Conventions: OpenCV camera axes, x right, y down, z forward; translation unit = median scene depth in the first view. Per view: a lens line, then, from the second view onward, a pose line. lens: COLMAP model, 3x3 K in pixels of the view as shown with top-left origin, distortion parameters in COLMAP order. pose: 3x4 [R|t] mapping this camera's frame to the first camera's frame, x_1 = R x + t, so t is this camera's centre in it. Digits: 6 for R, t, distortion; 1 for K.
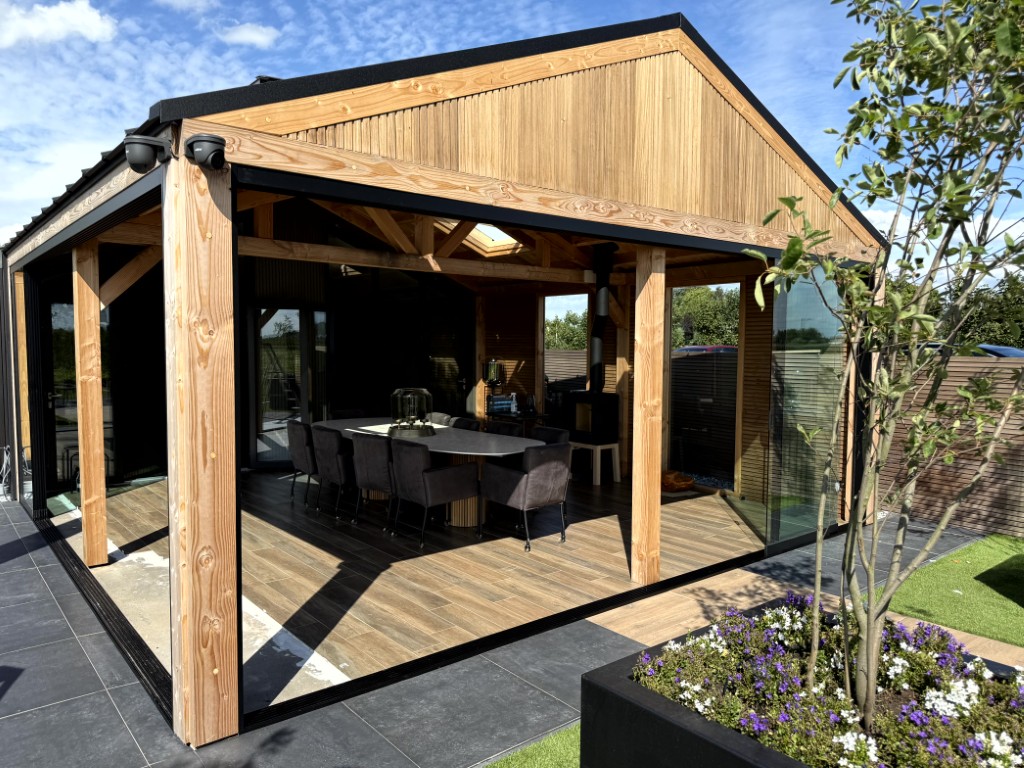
lens RADIAL K [[726.9, 0, 512.0], [0, 726.9, 384.0], [0, 0, 1]] dist [0.090989, 0.000154]
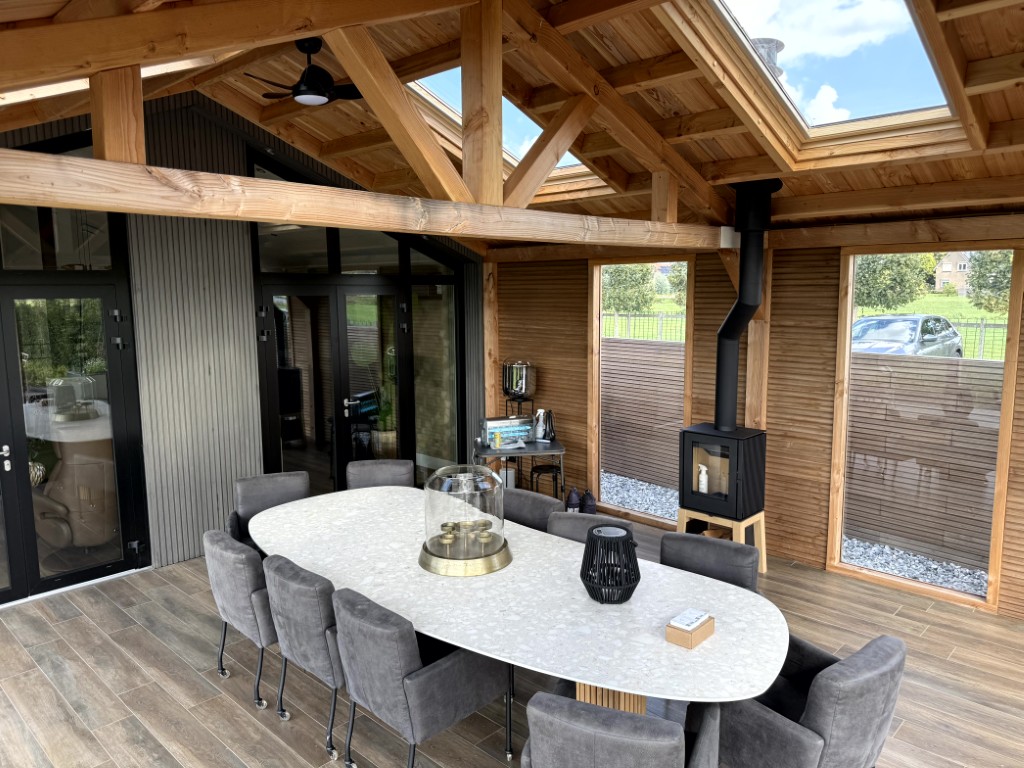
lens RADIAL K [[726.9, 0, 512.0], [0, 726.9, 384.0], [0, 0, 1]] dist [0.090989, 0.000154]
pose [[0.993144, -0.029692, 0.113067, -0.163769], [0.021155, 0.996886, 0.075966, -0.095887], [-0.114970, -0.073053, 0.990679, 0.521174]]
